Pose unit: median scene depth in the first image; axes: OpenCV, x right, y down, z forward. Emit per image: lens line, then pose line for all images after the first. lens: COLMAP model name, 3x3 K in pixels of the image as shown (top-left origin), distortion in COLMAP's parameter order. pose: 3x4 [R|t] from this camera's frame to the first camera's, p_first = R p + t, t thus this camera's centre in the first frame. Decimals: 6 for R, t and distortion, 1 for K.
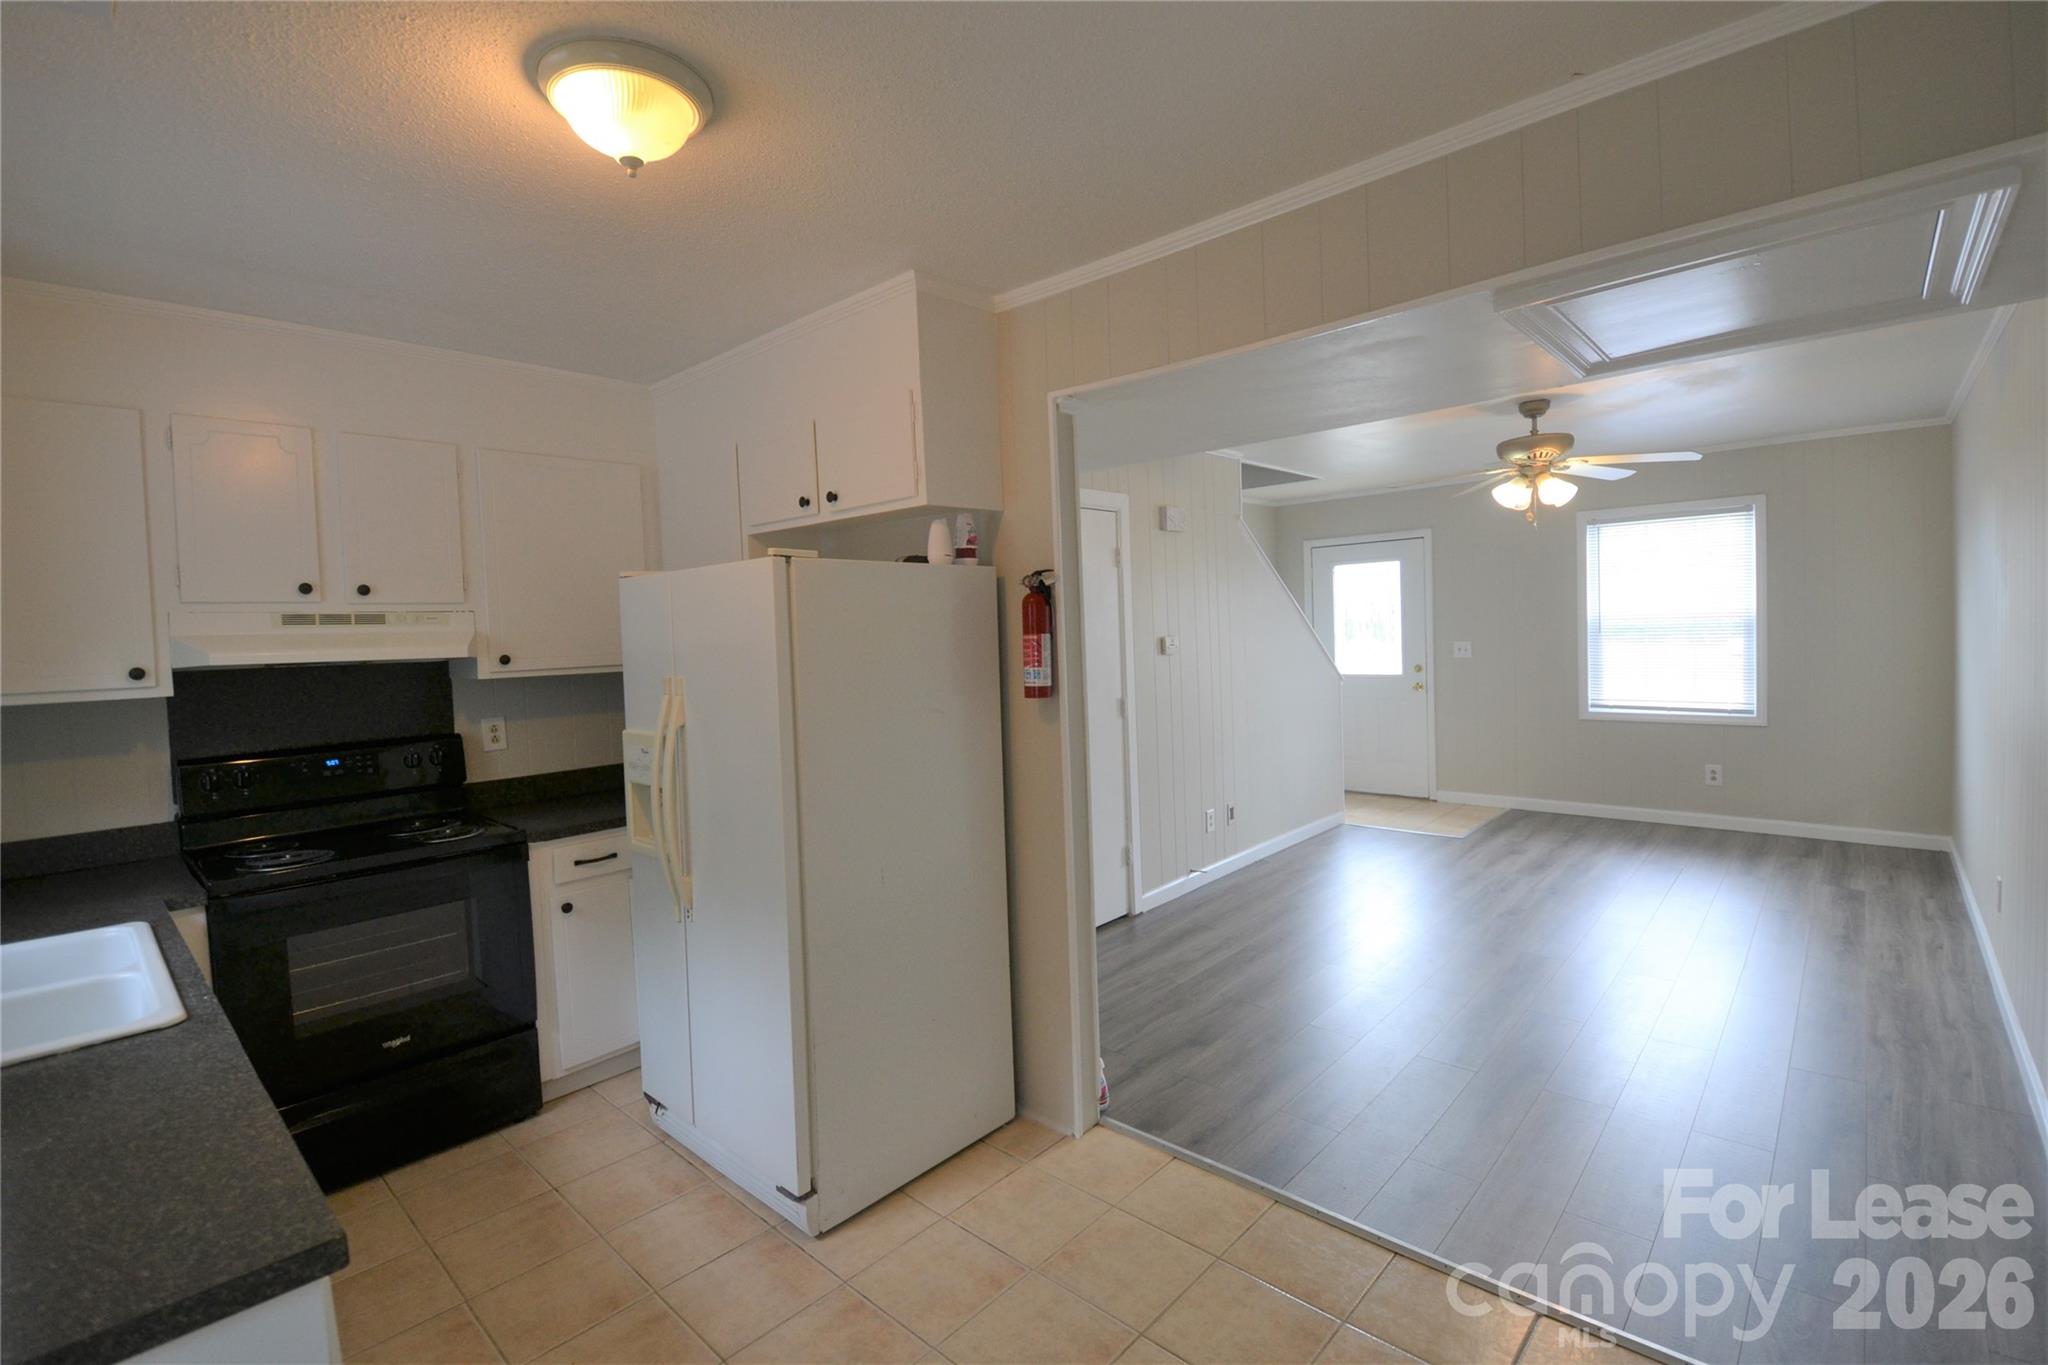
lens RADIAL K [[914.9, 0, 1025.4], [0, 914.9, 657.7], [0, 0, 1]] dist [0.022673, -0.027707]
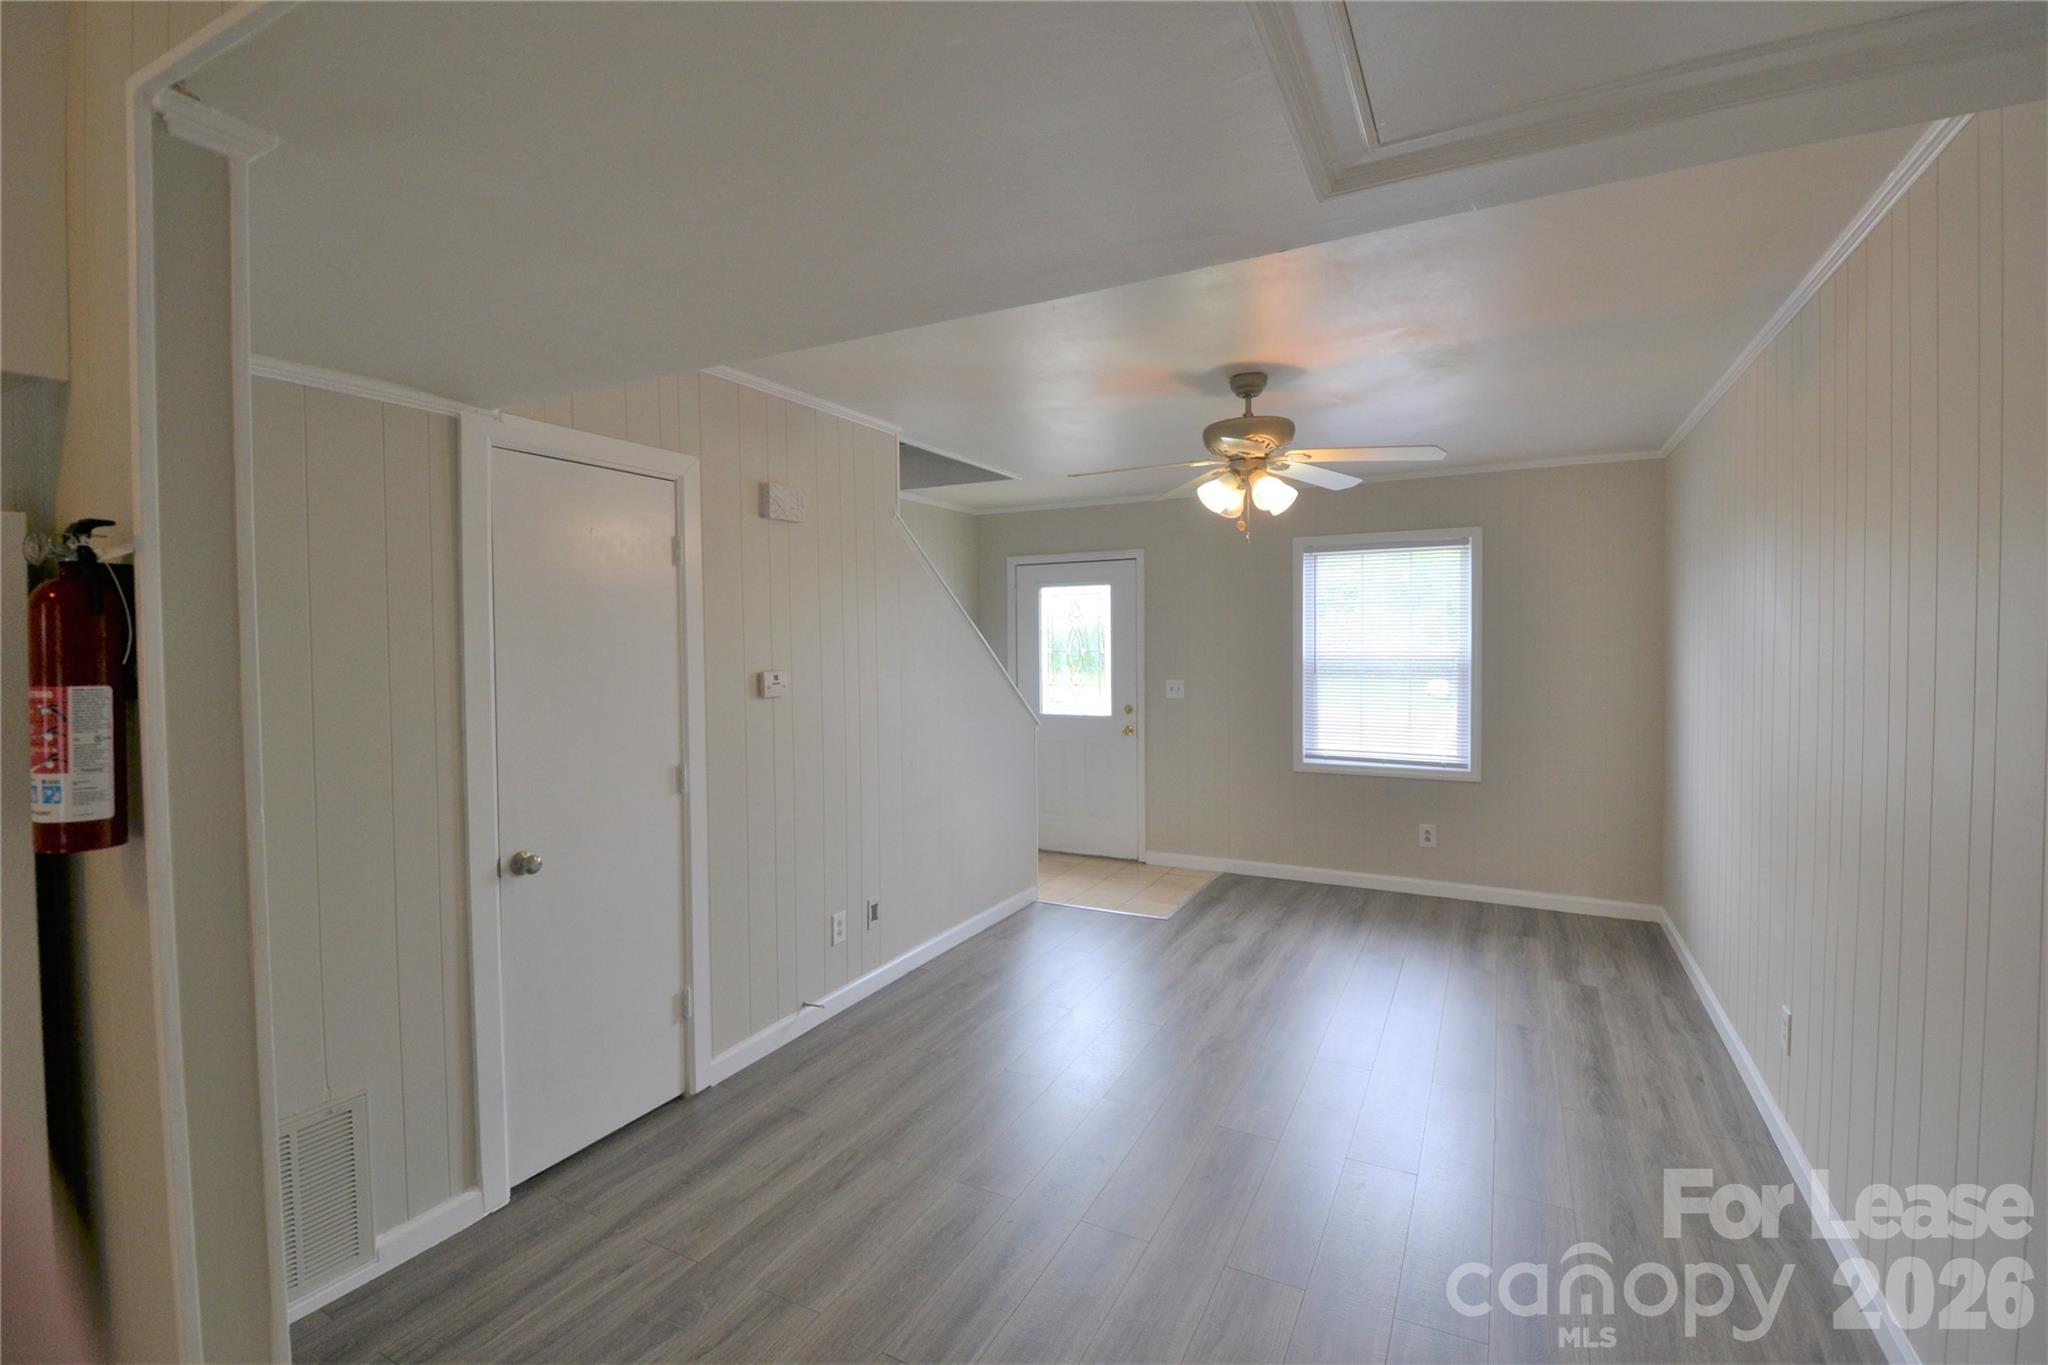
lens RADIAL K [[914.9, 0, 1025.4], [0, 914.9, 657.7], [0, 0, 1]] dist [0.022673, -0.027707]
pose [[0.965999, 0.024104, 0.257421, 0.171823], [-0.017874, 0.999489, -0.026513, -0.019477], [-0.257928, 0.021011, 0.965936, 0.295709]]
